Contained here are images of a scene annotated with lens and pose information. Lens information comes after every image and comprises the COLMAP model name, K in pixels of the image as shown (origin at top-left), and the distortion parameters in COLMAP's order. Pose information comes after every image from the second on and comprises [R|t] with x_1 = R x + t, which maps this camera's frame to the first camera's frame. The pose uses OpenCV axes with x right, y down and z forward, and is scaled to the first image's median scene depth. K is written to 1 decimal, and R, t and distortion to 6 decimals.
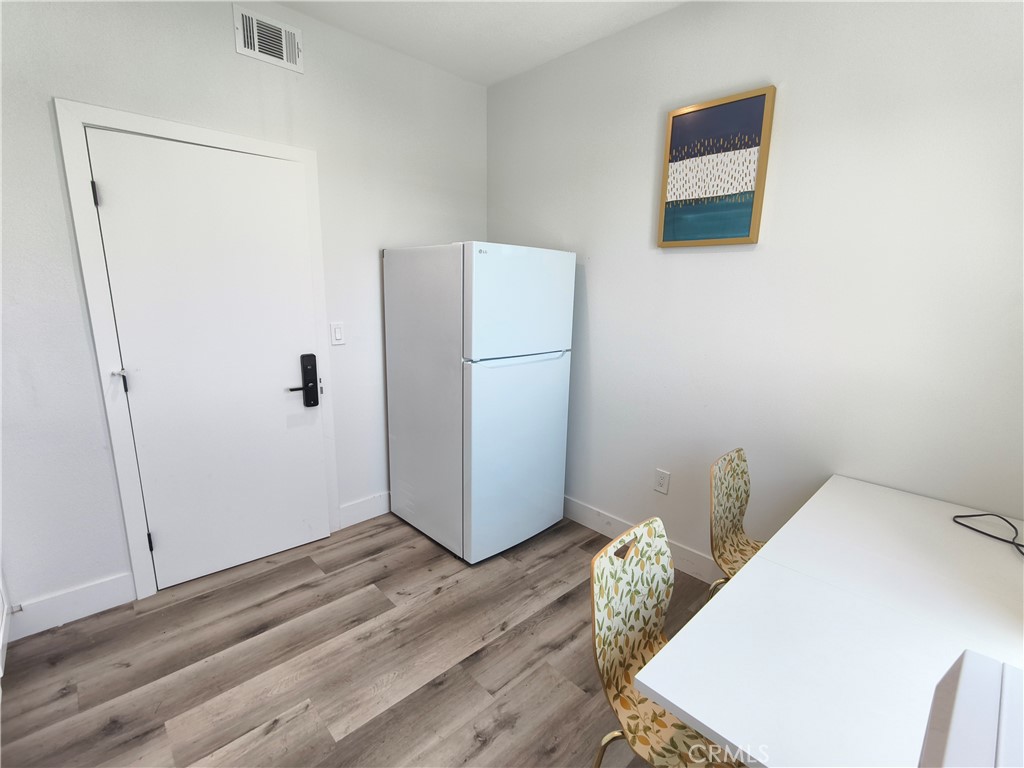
lens RADIAL K [[469.9, 0, 511.9], [0, 469.9, 385.0], [0, 0, 1]] dist [0.002773, -0.002747]
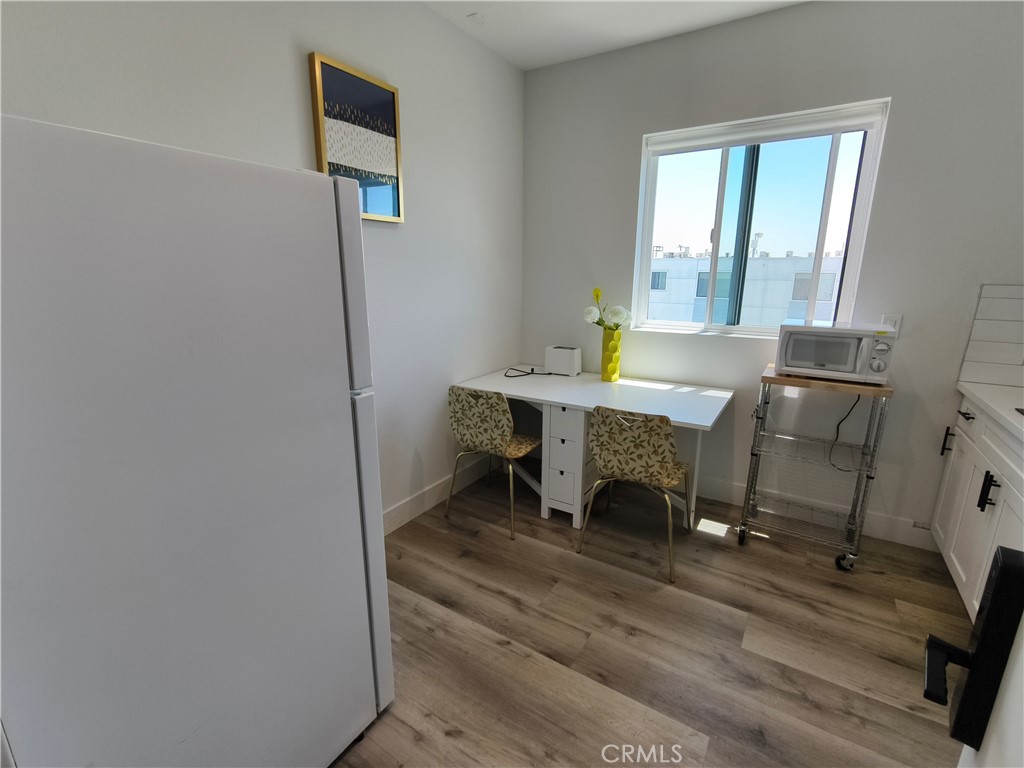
lens RADIAL K [[469.9, 0, 514.7], [0, 469.9, 385.3], [0, 0, 1]] dist [0.002773, -0.002747]
pose [[-0.245814, -0.250611, 0.936360, -0.787073], [0.186587, 0.935700, 0.299417, -0.228653], [-0.951189, 0.248314, -0.183247, 1.081973]]
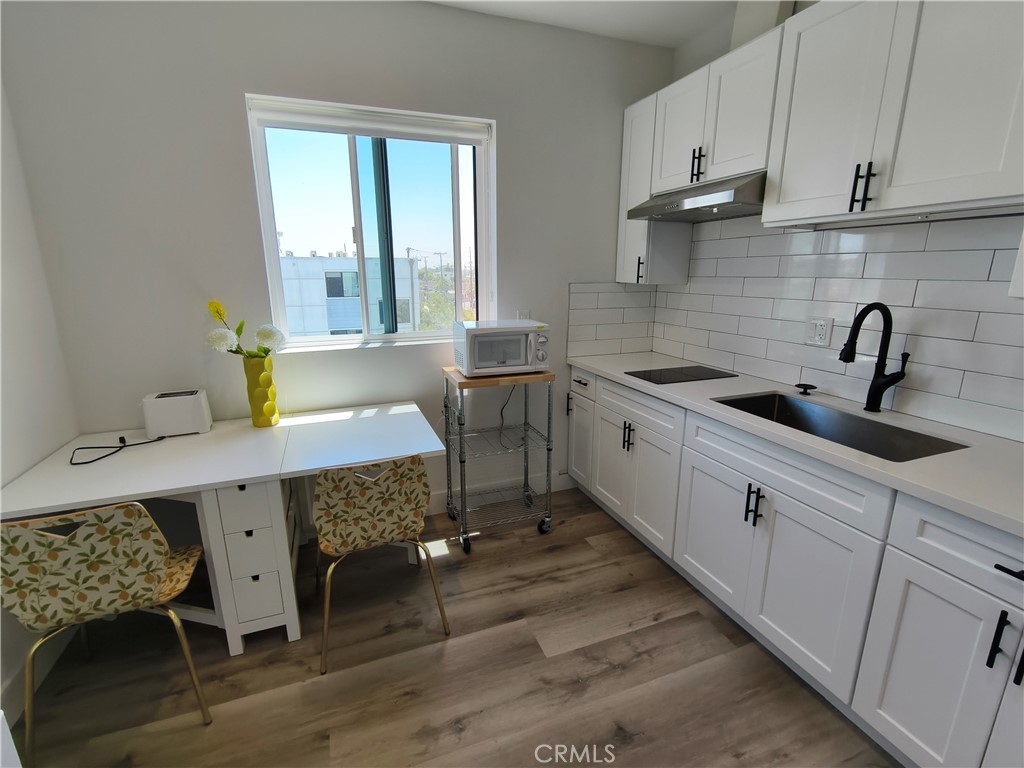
lens RADIAL K [[469.9, 0, 514.3], [0, 469.9, 386.6], [0, 0, 1]] dist [0.002773, -0.002747]
pose [[-0.923529, -0.109092, 0.367687, -0.369233], [0.062607, 0.902952, 0.425157, -0.255704], [-0.378385, 0.415665, -0.827072, 1.180149]]
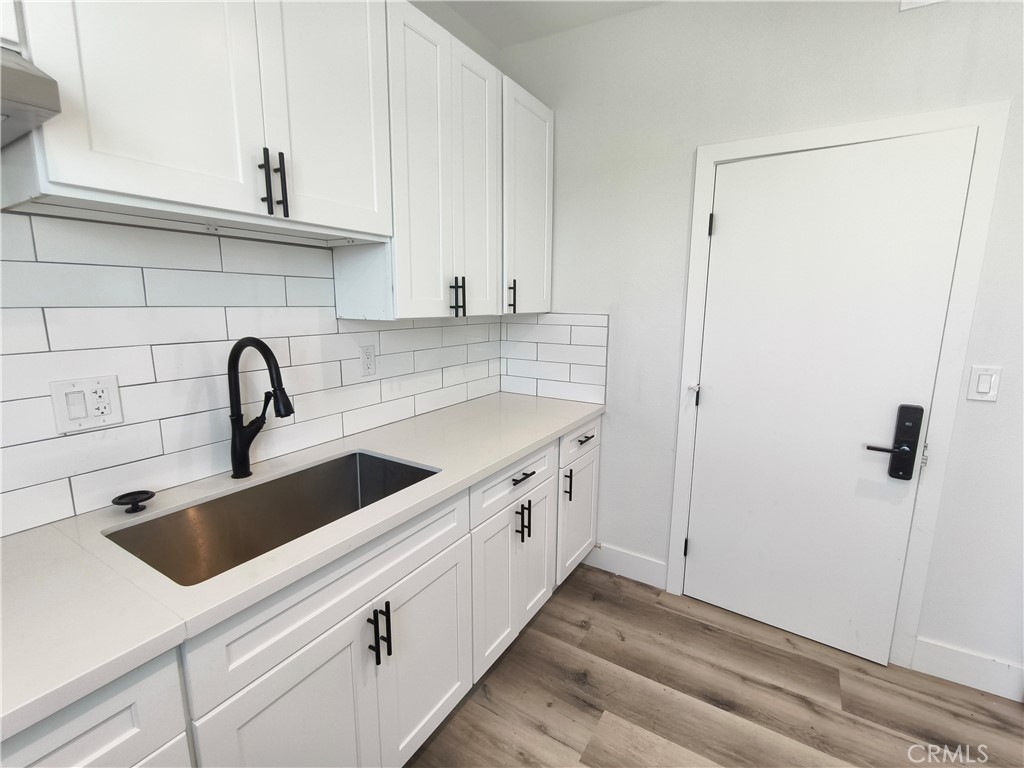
lens RADIAL K [[469.9, 0, 511.2], [0, 469.9, 384.0], [0, 0, 1]] dist [0.002773, -0.002747]
pose [[0.261075, 0.155243, -0.952754, 0.091691], [-0.204238, 0.973523, 0.102661, -0.060306], [0.943465, 0.167786, 0.285869, 0.298318]]
